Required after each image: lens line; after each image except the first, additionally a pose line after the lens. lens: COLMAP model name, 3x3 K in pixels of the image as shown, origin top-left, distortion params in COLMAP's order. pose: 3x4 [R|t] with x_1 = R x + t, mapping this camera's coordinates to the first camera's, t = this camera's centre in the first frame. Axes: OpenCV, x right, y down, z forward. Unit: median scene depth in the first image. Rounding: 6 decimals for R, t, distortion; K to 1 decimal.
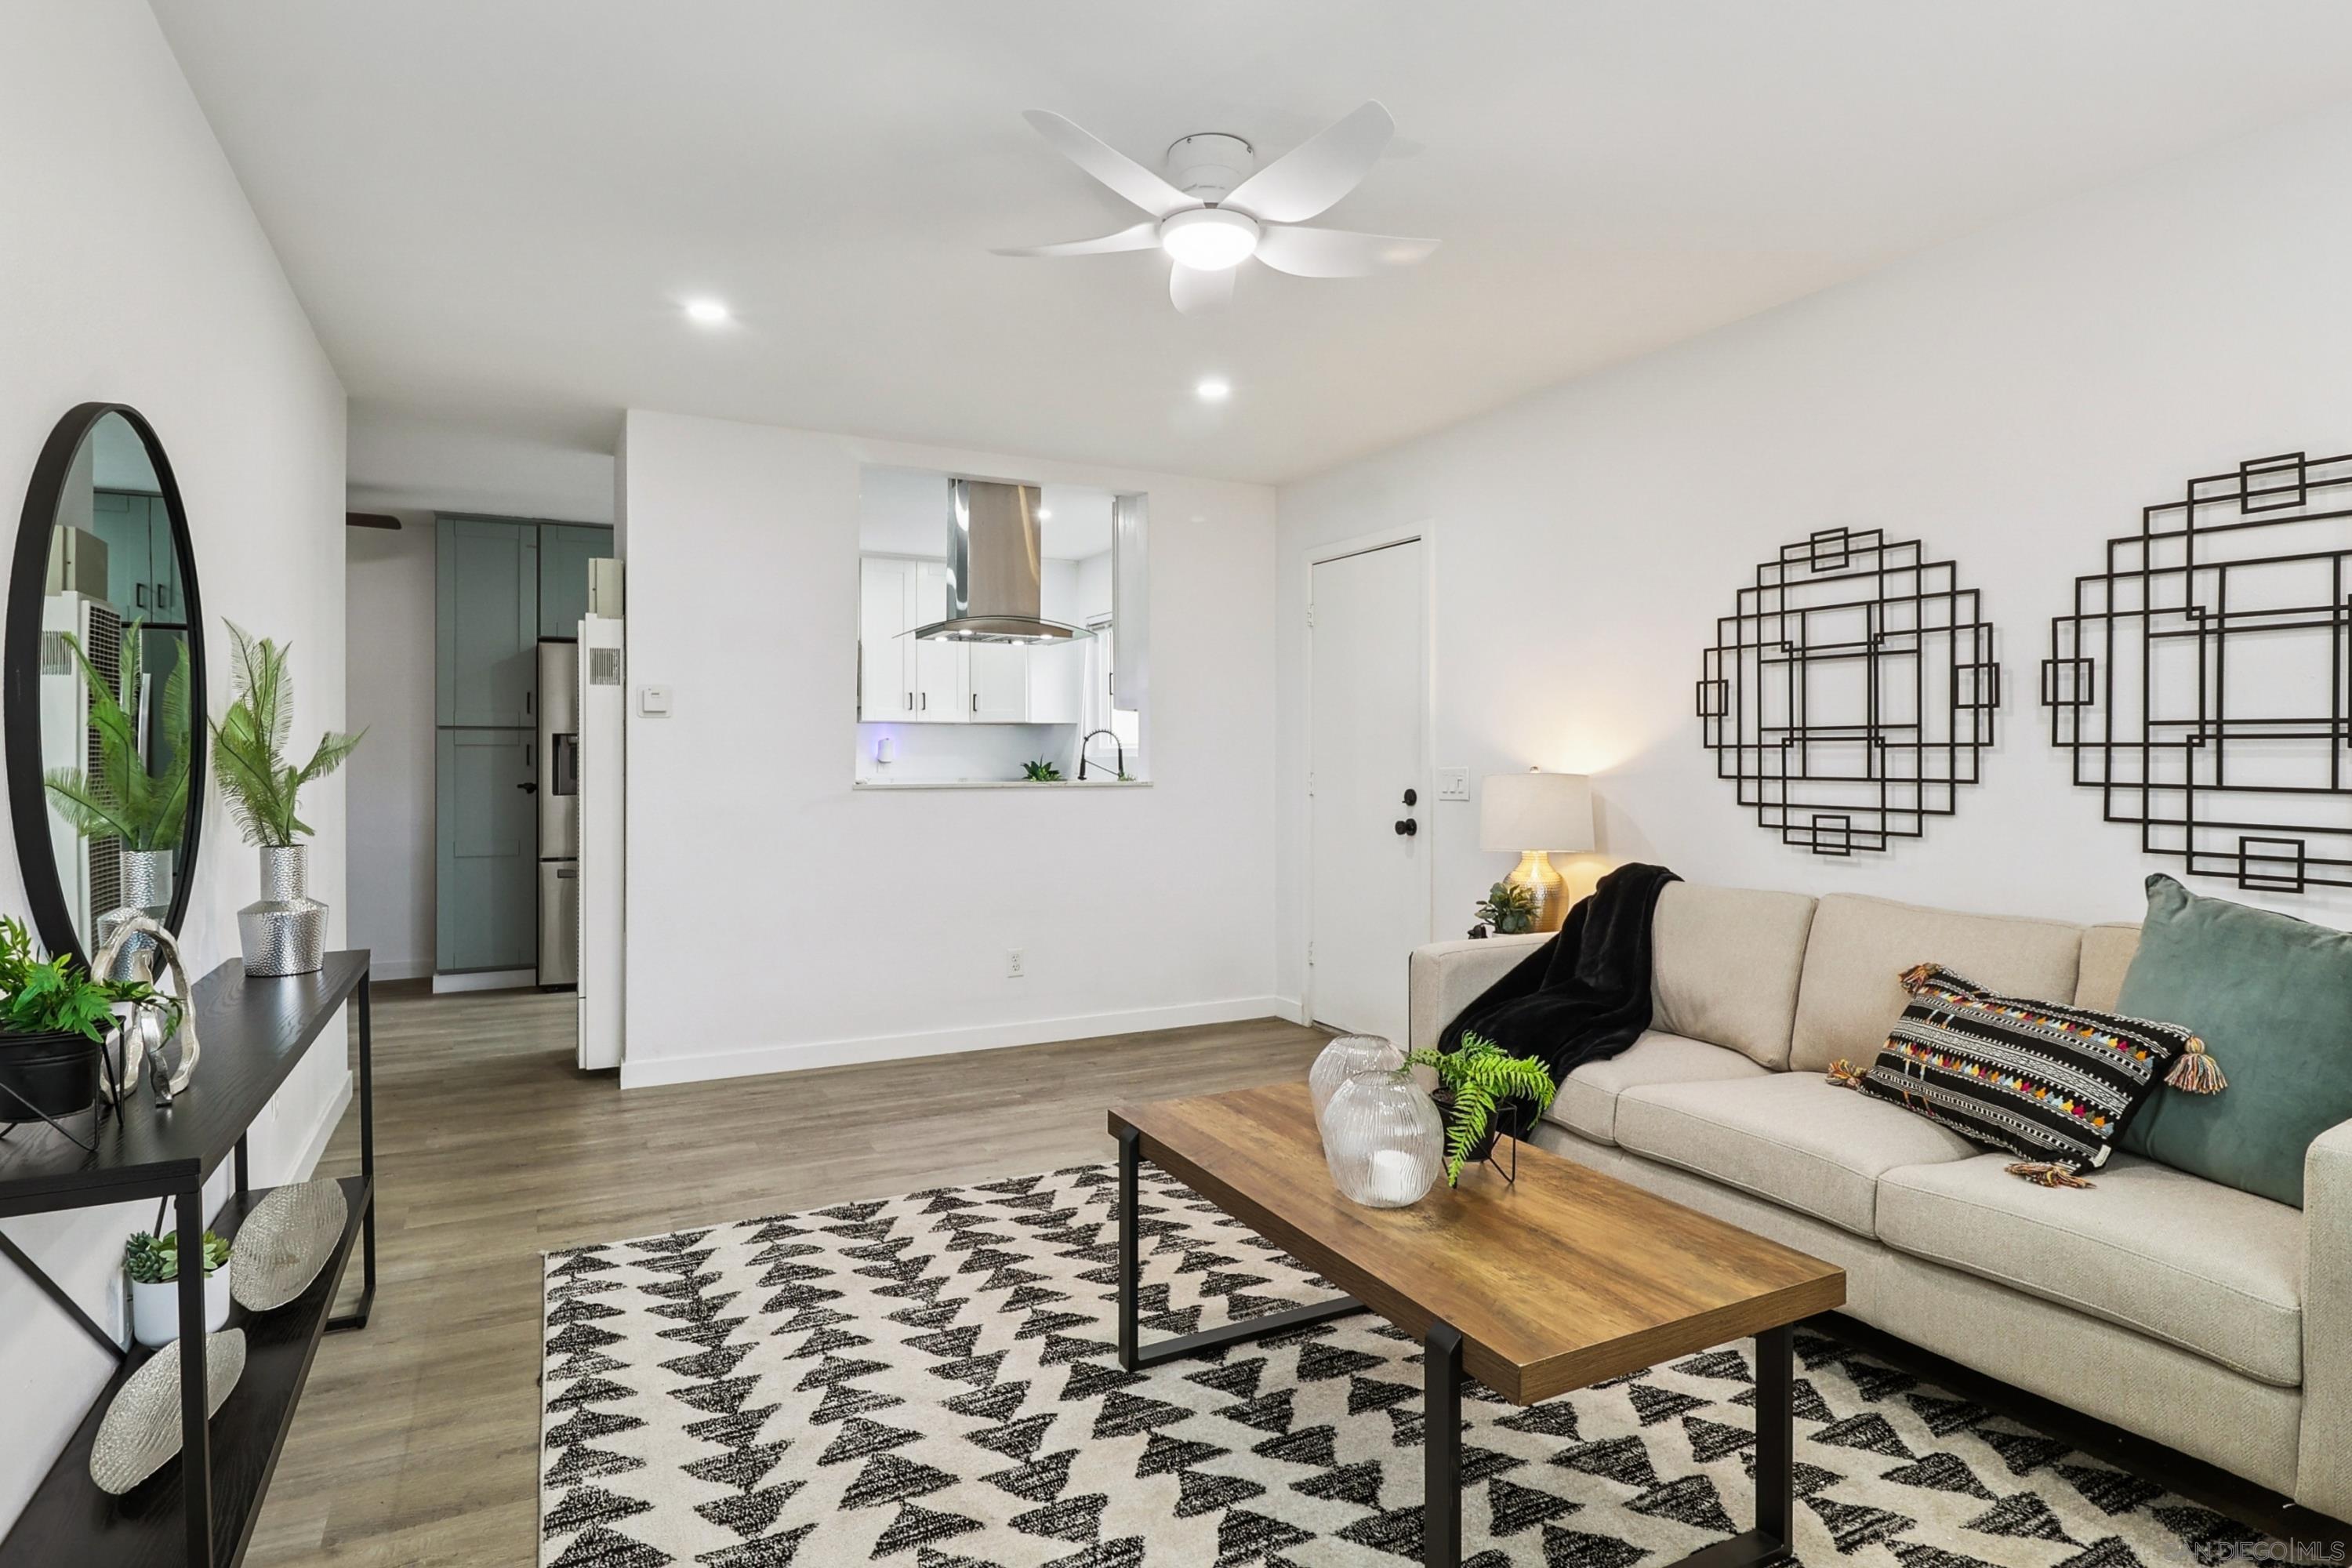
lens RADIAL K [[1262.1, 0, 1168.5], [0, 1262.1, 752.0], [0, 0, 1]] dist [0.007548, -0.016171]
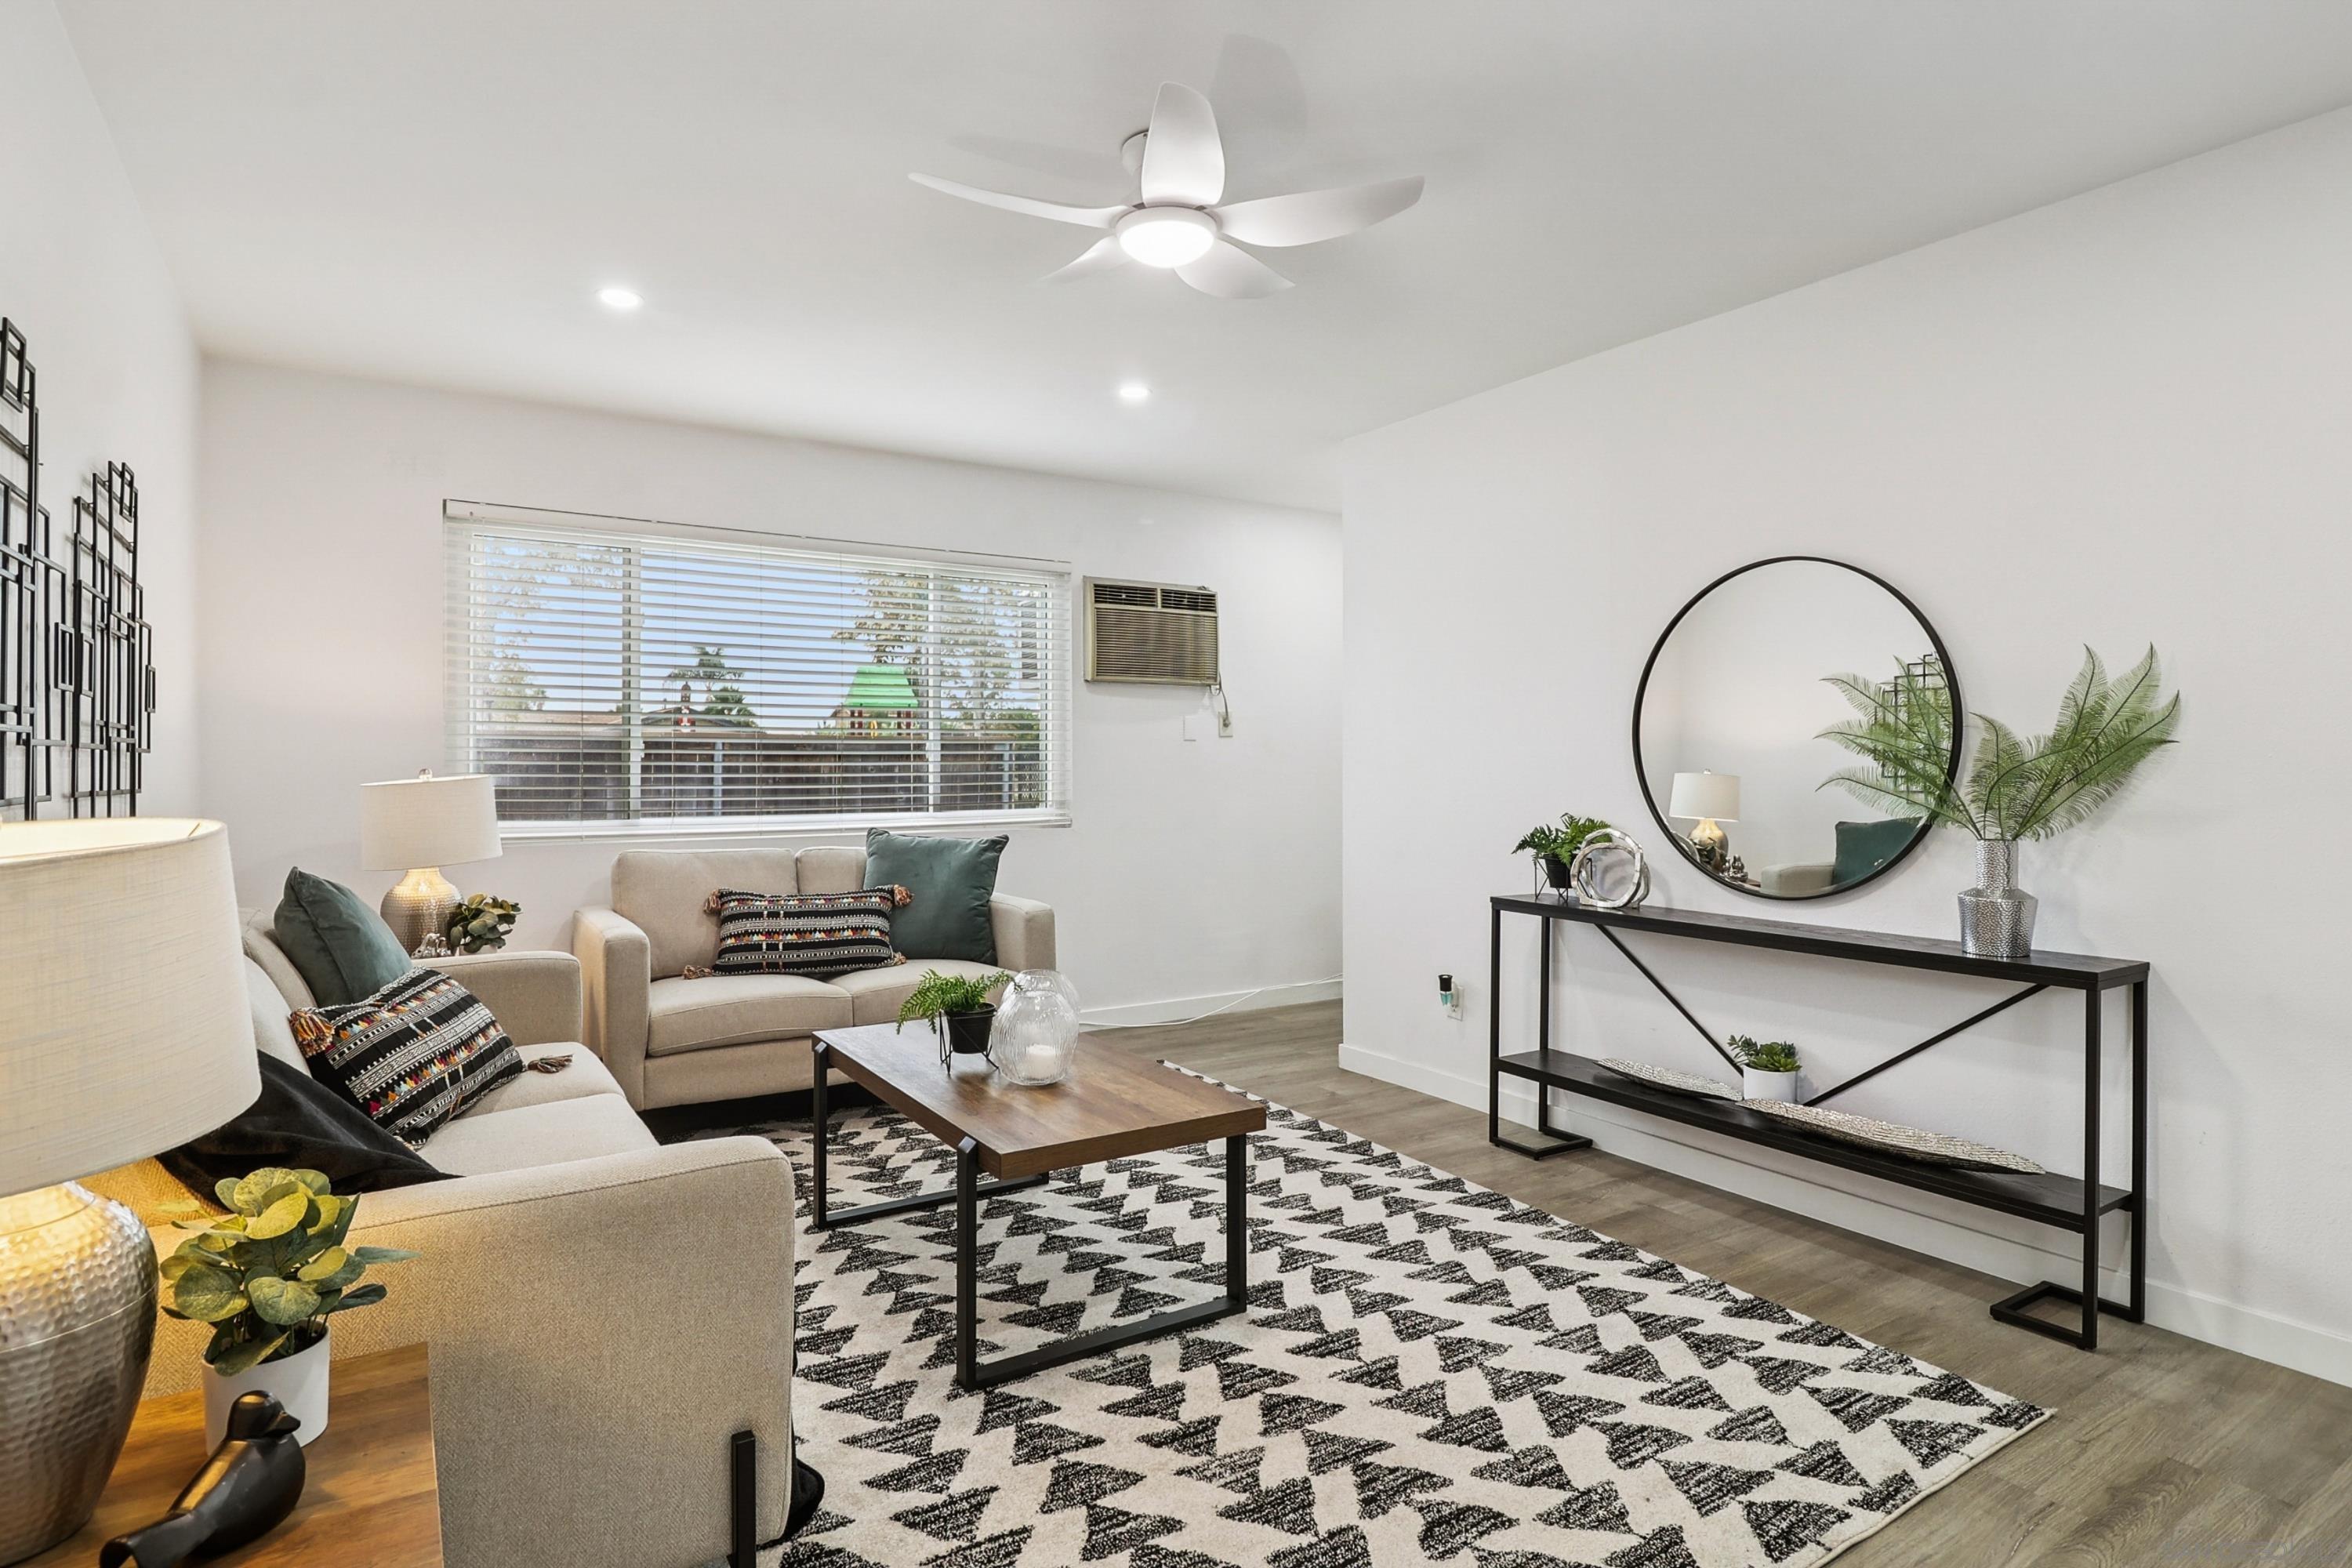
lens RADIAL K [[1231.6, 0, 1179.7], [0, 1231.6, 762.7], [0, 0, 1]] dist [0.003833, -0.013143]
pose [[-0.994877, 0.000488, -0.101089, 0.116964], [0.000568, 1.000000, -0.000764, 0.006681], [0.101089, -0.000817, -0.994877, 1.906517]]
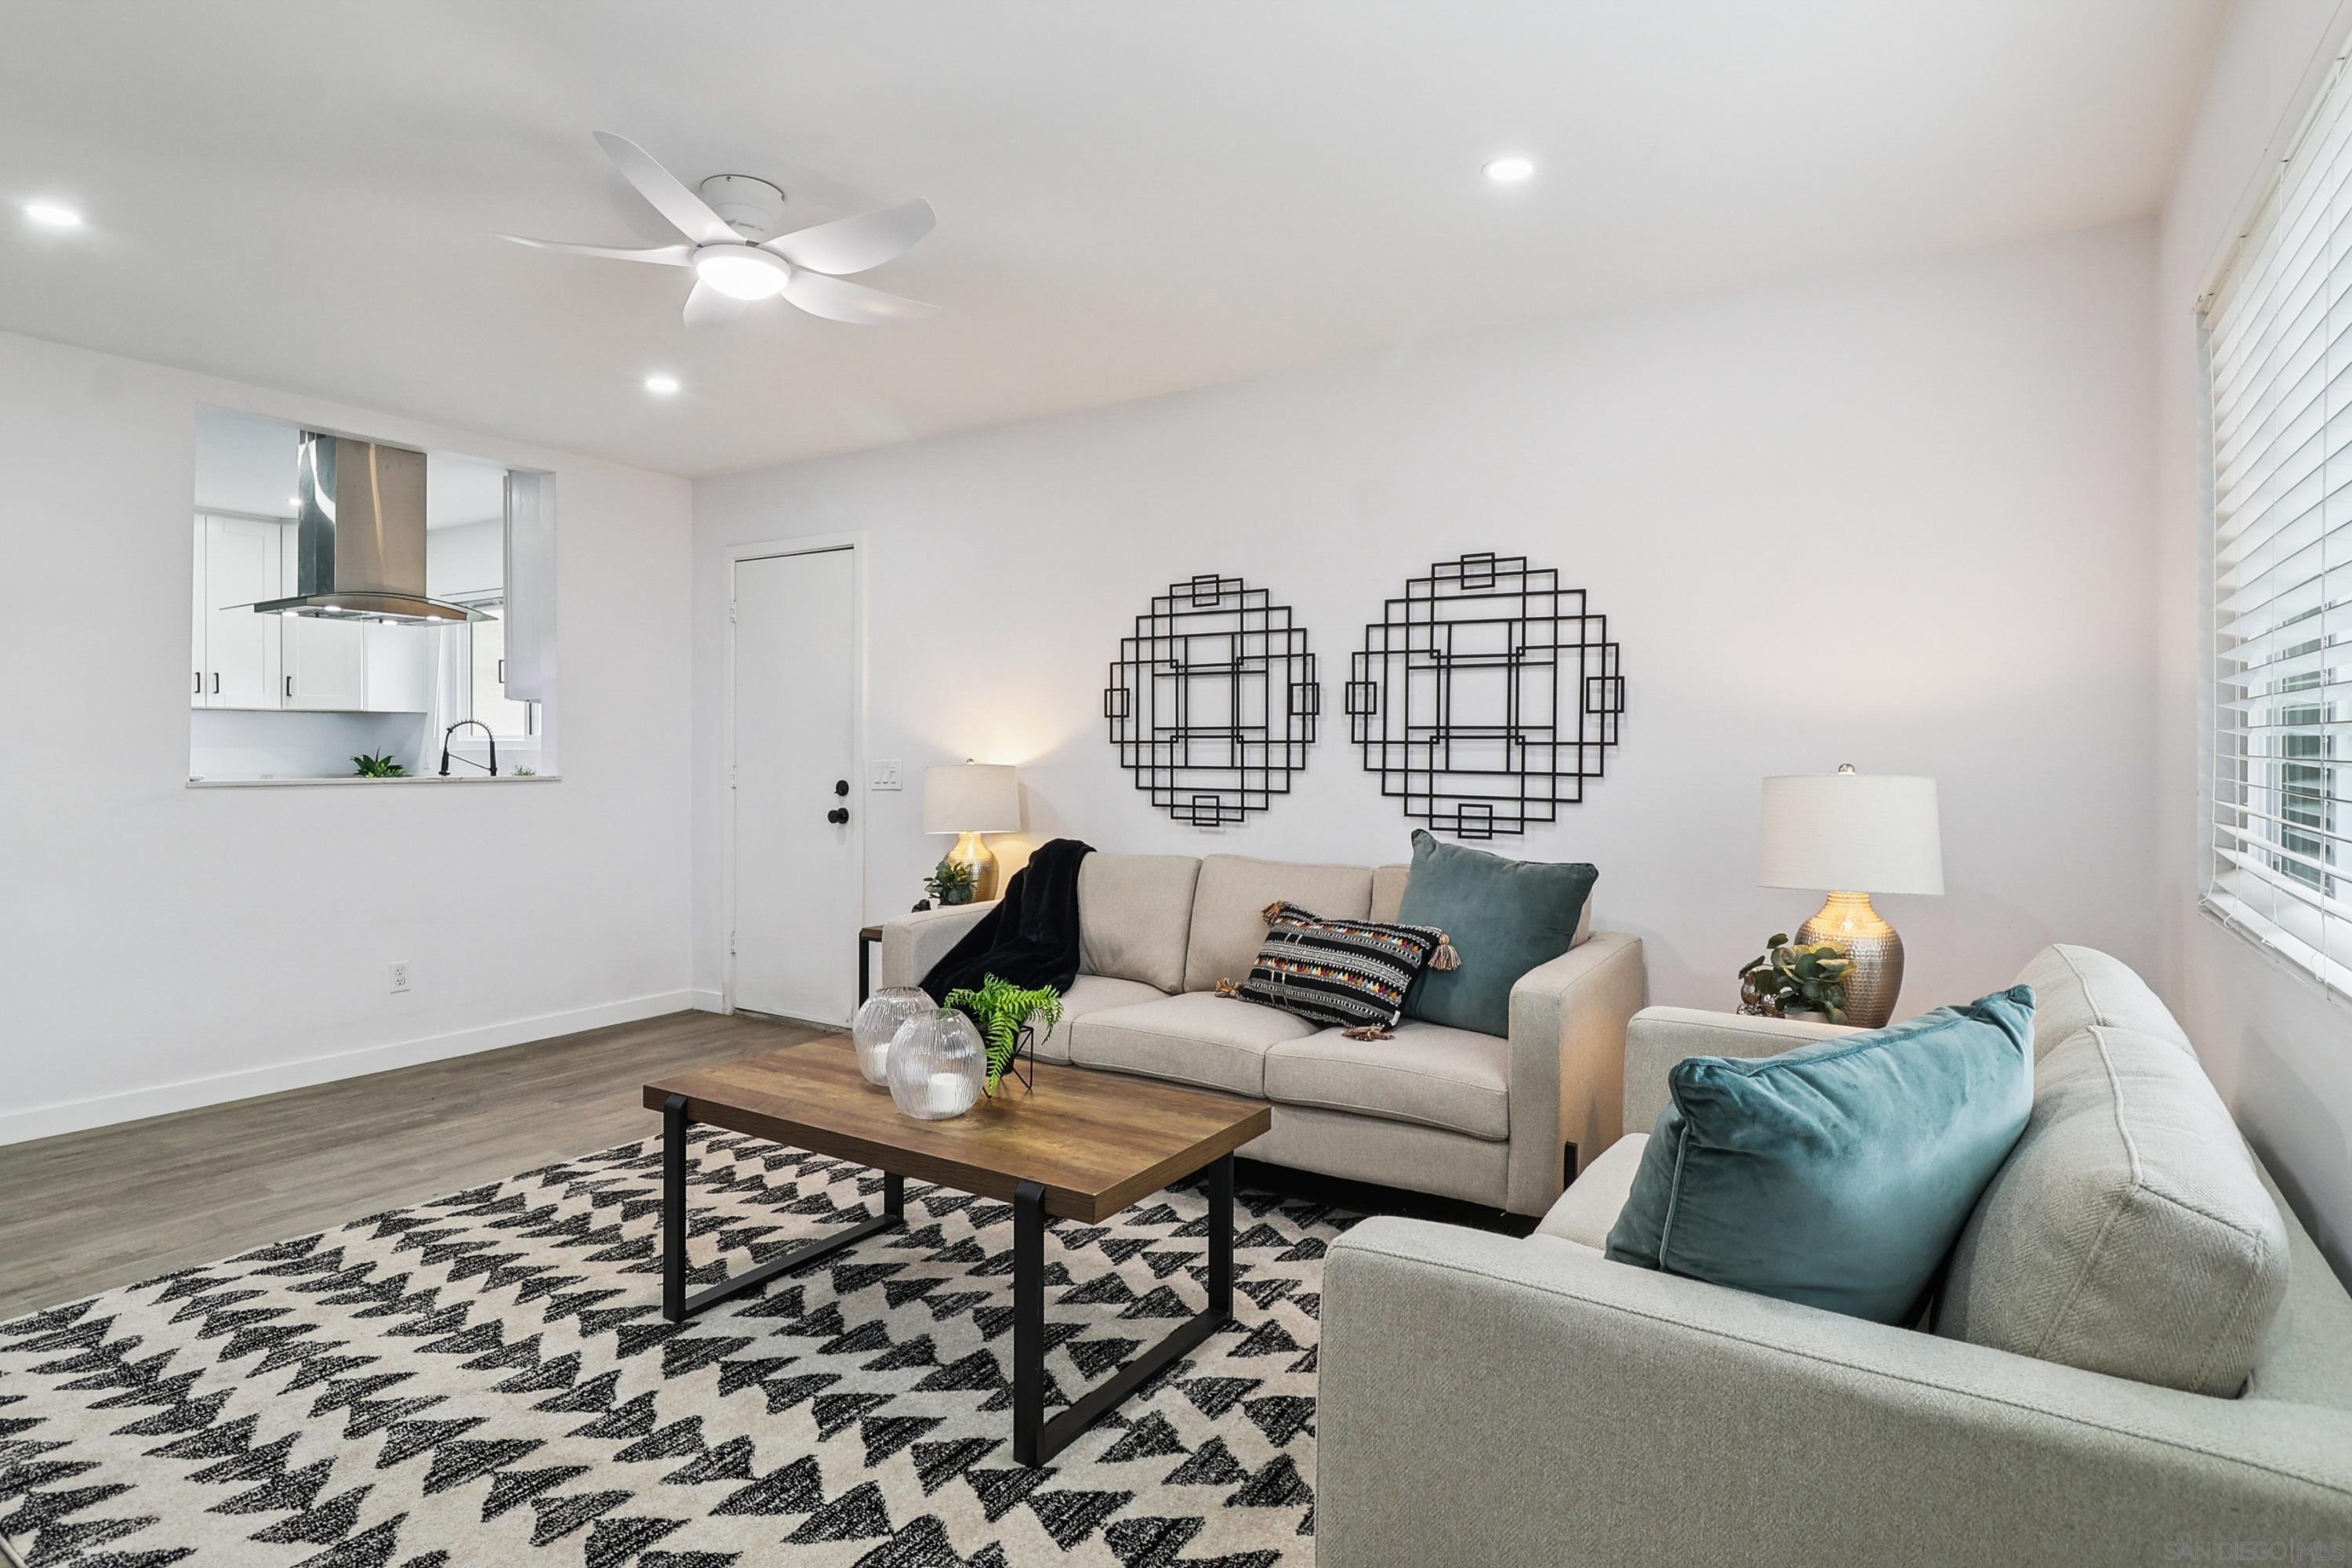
lens RADIAL K [[1254.1, 0, 1186.2], [0, 1254.1, 758.9], [0, 0, 1]] dist [0.002576, -0.012455]
pose [[0.860354, -0.001244, 0.509695, -0.183050], [-0.003688, 0.999956, 0.008667, 0.001605], [-0.509684, -0.009337, 0.860311, -0.118509]]
